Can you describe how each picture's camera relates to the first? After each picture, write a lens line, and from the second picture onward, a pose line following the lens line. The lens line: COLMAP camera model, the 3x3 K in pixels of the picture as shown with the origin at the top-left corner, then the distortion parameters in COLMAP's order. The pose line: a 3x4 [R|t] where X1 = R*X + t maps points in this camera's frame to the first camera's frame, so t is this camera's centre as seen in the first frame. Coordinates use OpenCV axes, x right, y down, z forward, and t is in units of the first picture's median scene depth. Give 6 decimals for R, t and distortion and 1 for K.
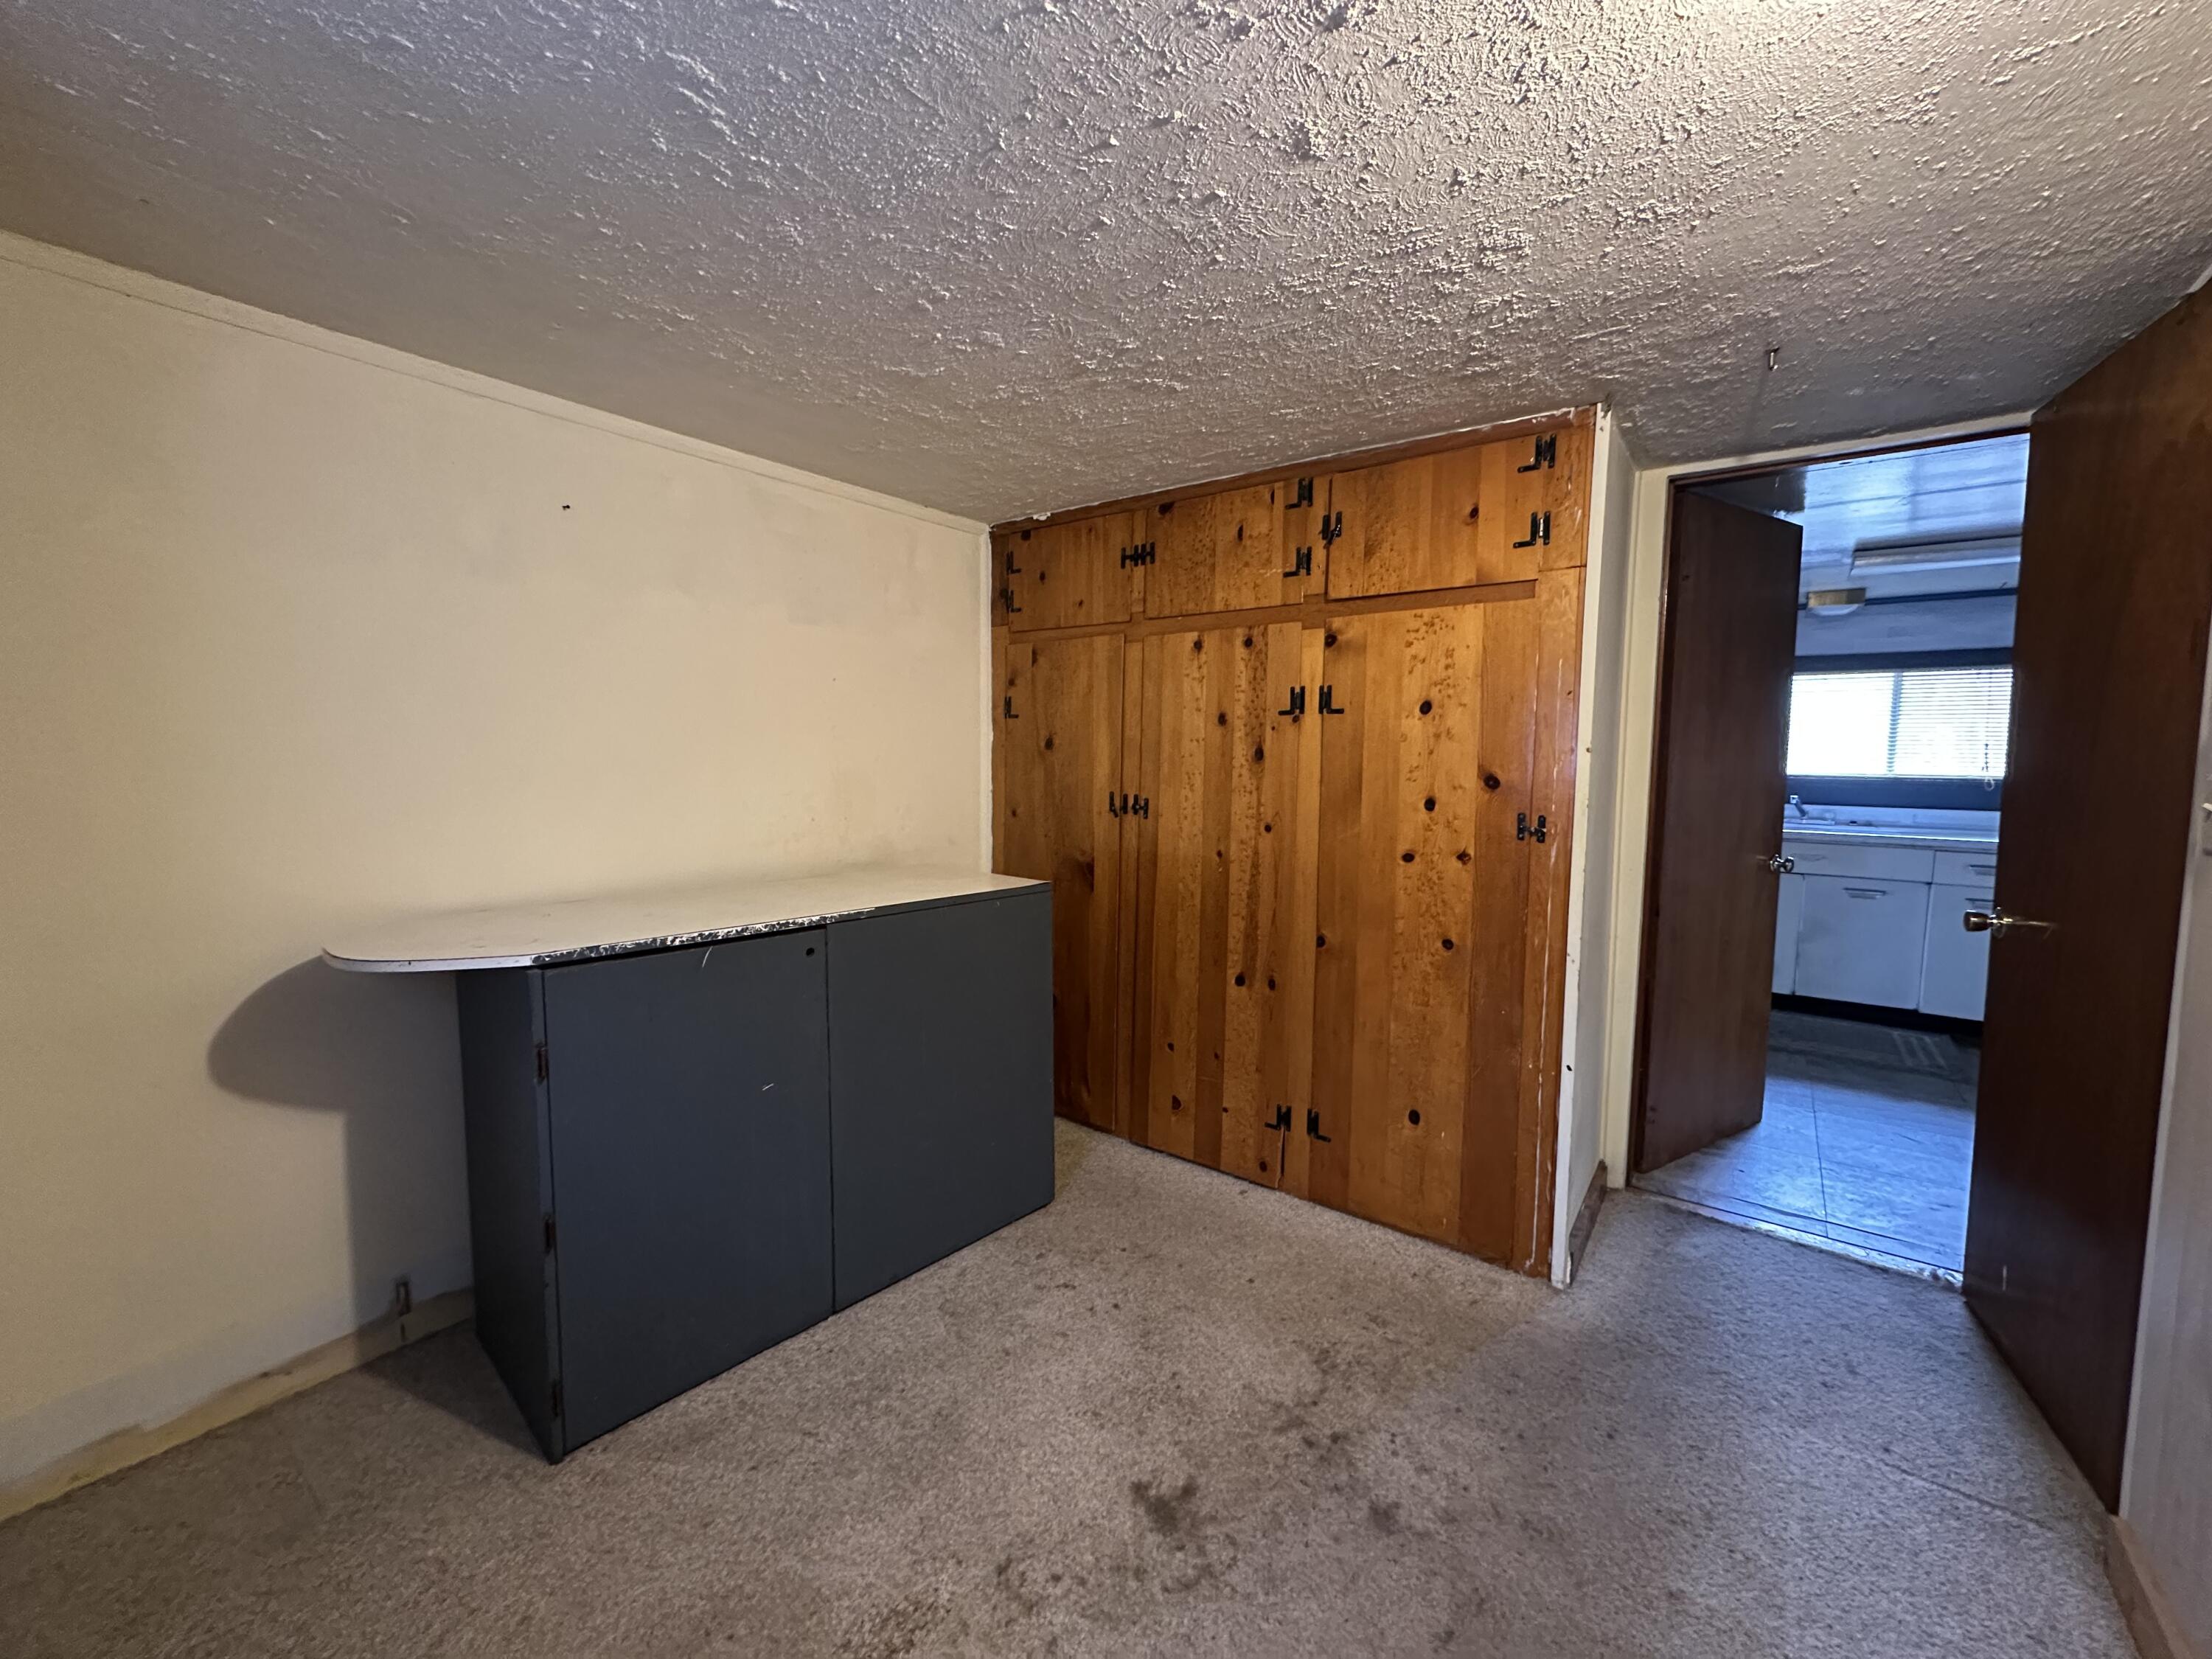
lens RADIAL K [[875.1, 0, 1104.3], [0, 875.1, 823.8], [0, 0, 1]] dist [-0.002878, 0.000530]
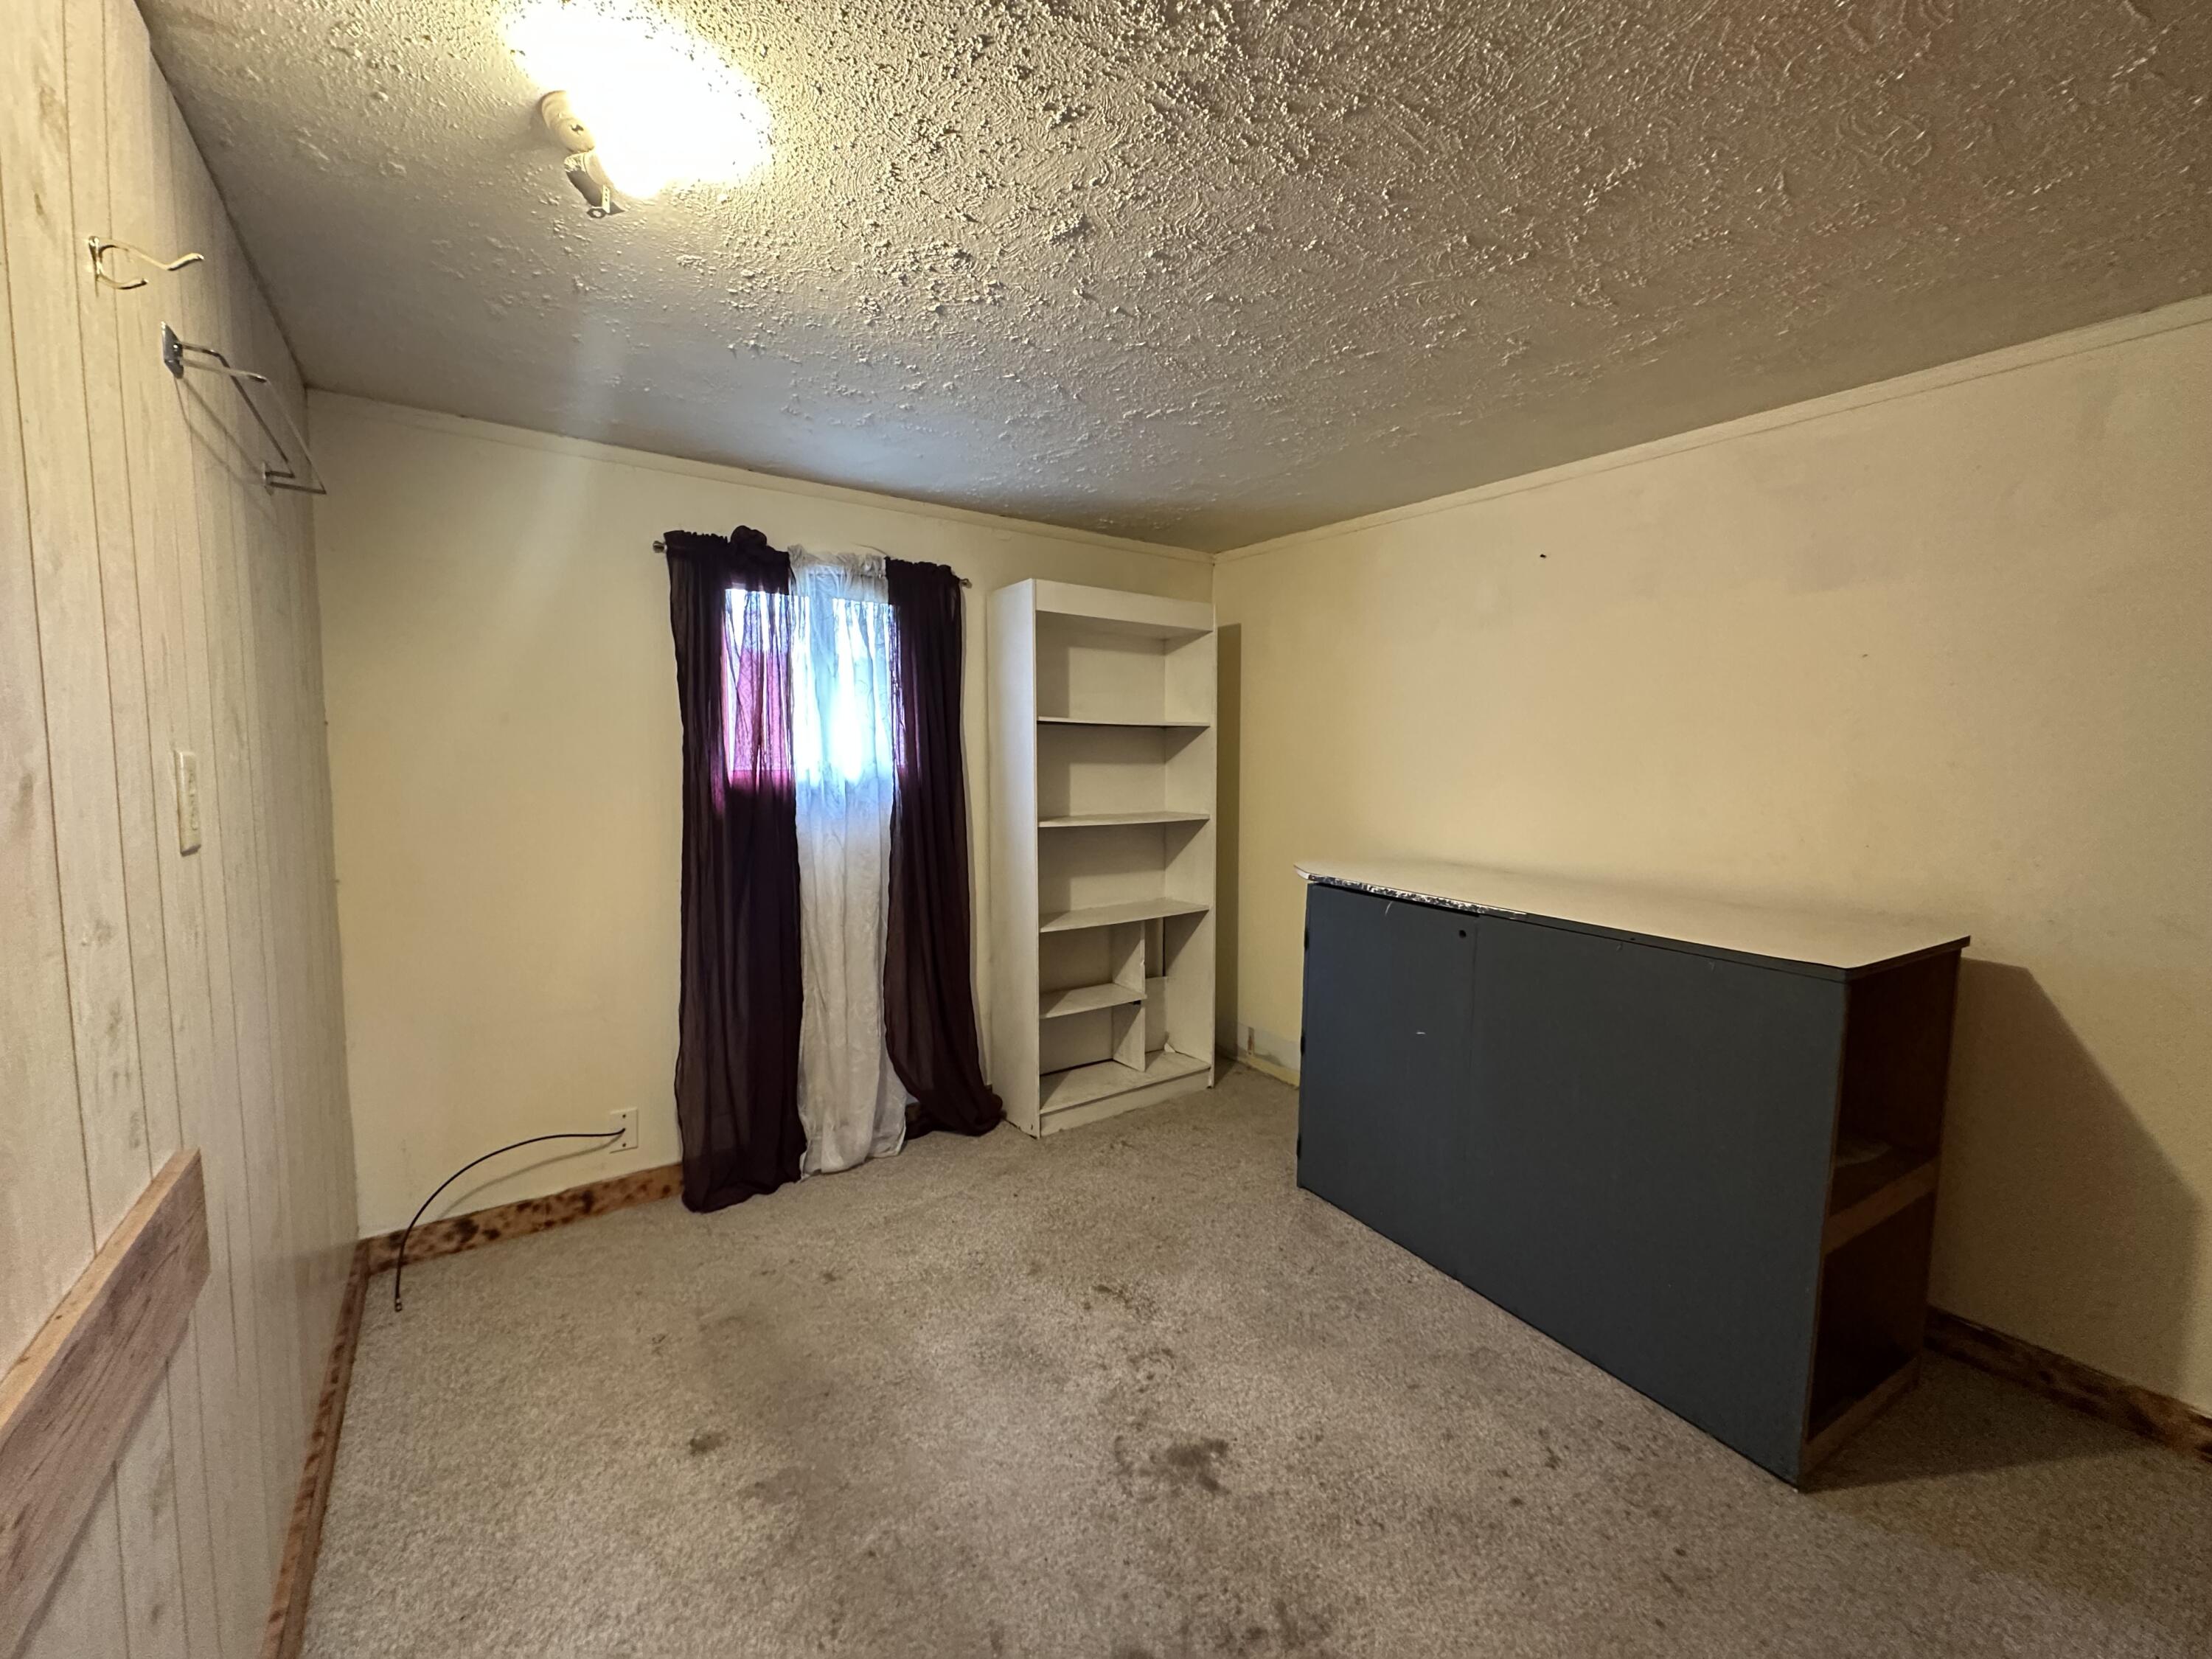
lens RADIAL K [[875.1, 0, 1104.7], [0, 875.1, 821.8], [0, 0, 1]] dist [-0.002878, 0.000530]
pose [[-0.298511, 0.064532, -0.952222, 1.024331], [-0.086536, 0.991772, 0.094341, -0.070587], [0.950475, 0.110564, -0.290470, 1.081132]]
